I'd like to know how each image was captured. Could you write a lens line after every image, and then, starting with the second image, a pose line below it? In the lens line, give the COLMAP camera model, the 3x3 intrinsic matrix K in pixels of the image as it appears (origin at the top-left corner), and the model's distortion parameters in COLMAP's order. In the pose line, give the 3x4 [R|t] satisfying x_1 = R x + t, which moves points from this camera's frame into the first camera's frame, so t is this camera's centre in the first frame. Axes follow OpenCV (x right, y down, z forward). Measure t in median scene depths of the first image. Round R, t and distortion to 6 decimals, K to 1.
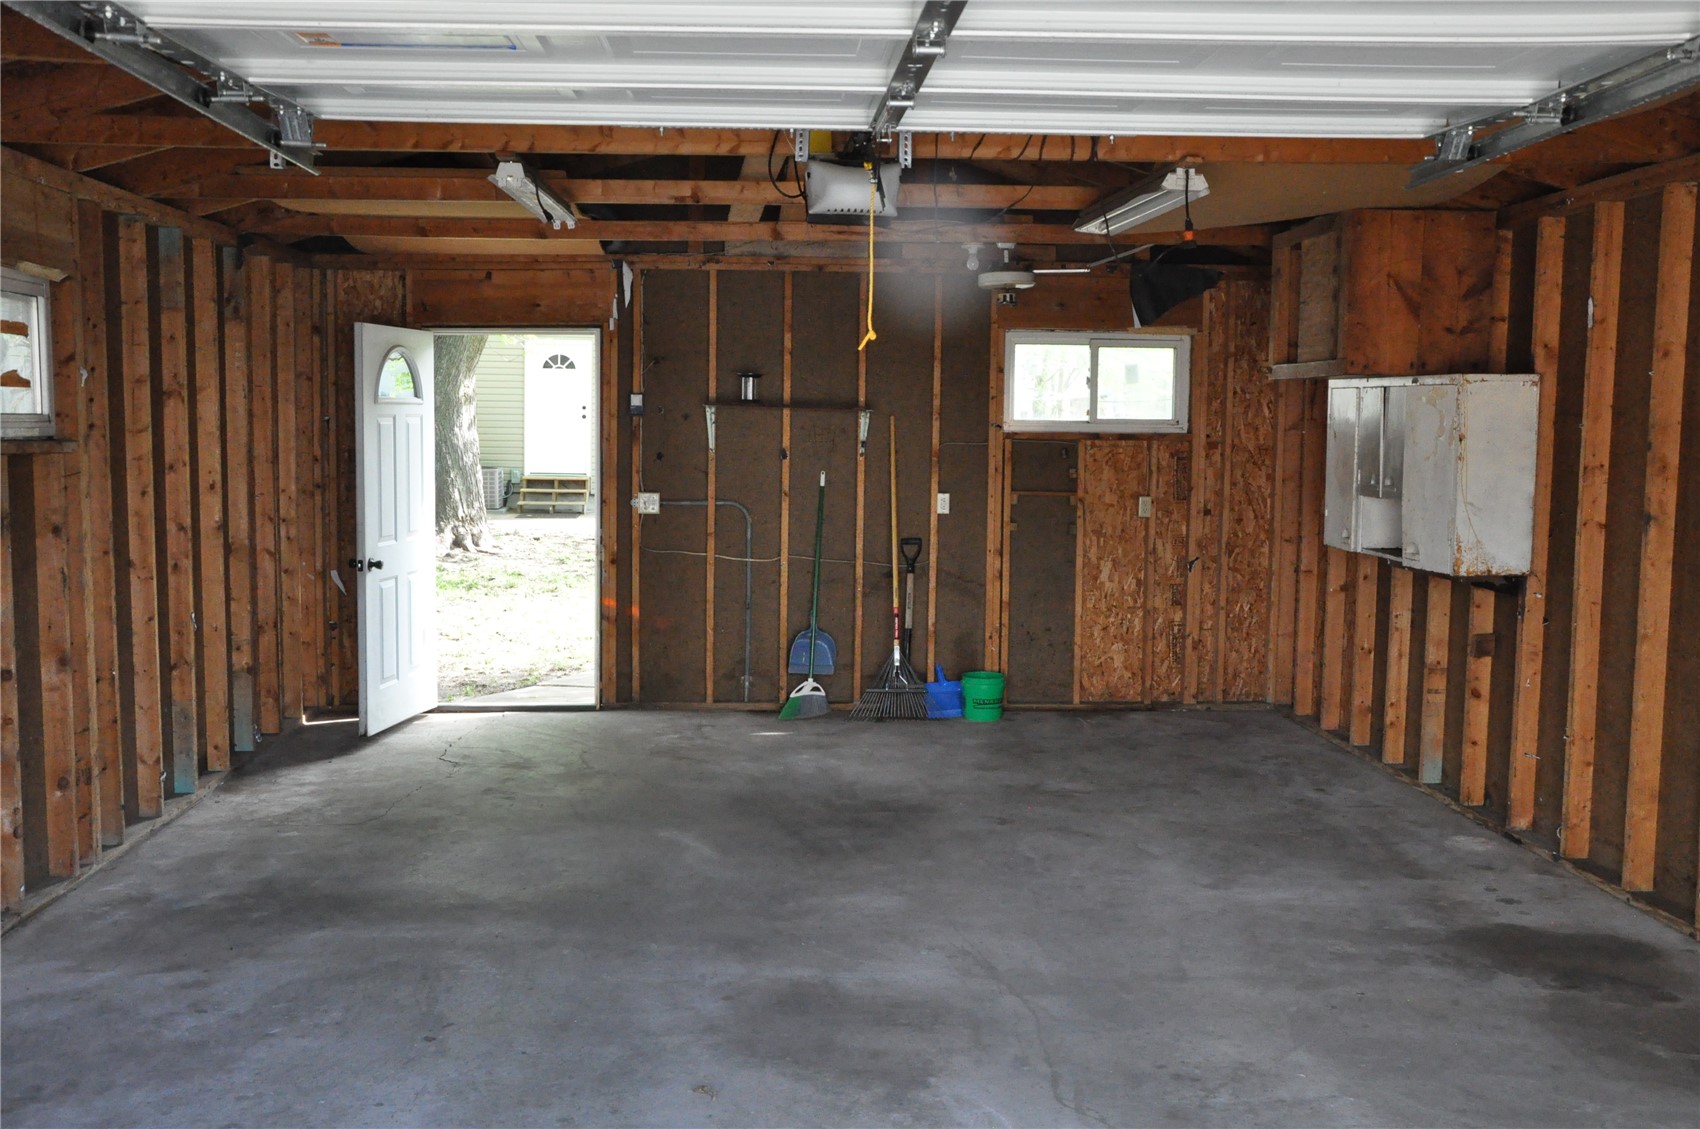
lens RADIAL K [[1596.5, 0, 850.0], [0, 1596.5, 564.5], [0, 0, 1]] dist [-0.001530, 0.010134]
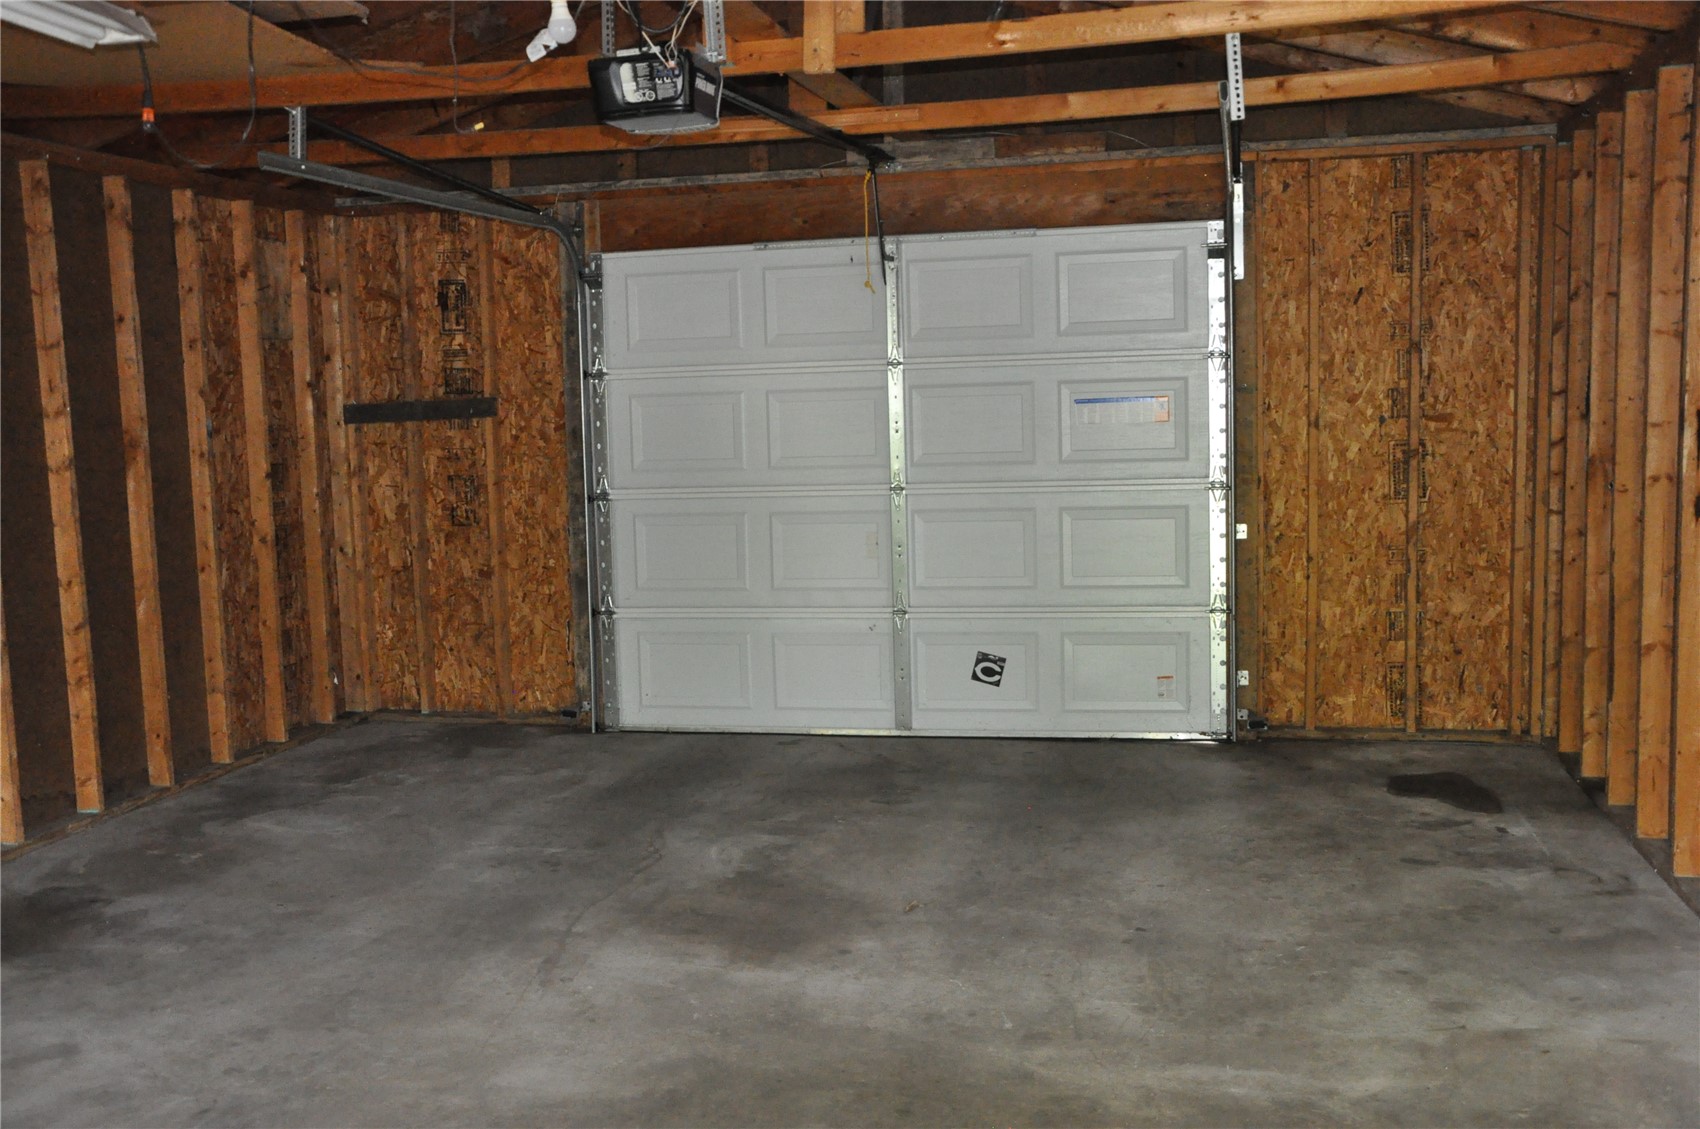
lens RADIAL K [[1596.5, 0, 850.0], [0, 1596.5, 564.5], [0, 0, 1]] dist [-0.001530, 0.010134]
pose [[-0.957698, -0.003778, 0.287750, -0.359504], [0.054061, 0.979750, 0.192790, -0.143572], [-0.282651, 0.200190, -0.938100, 1.877795]]
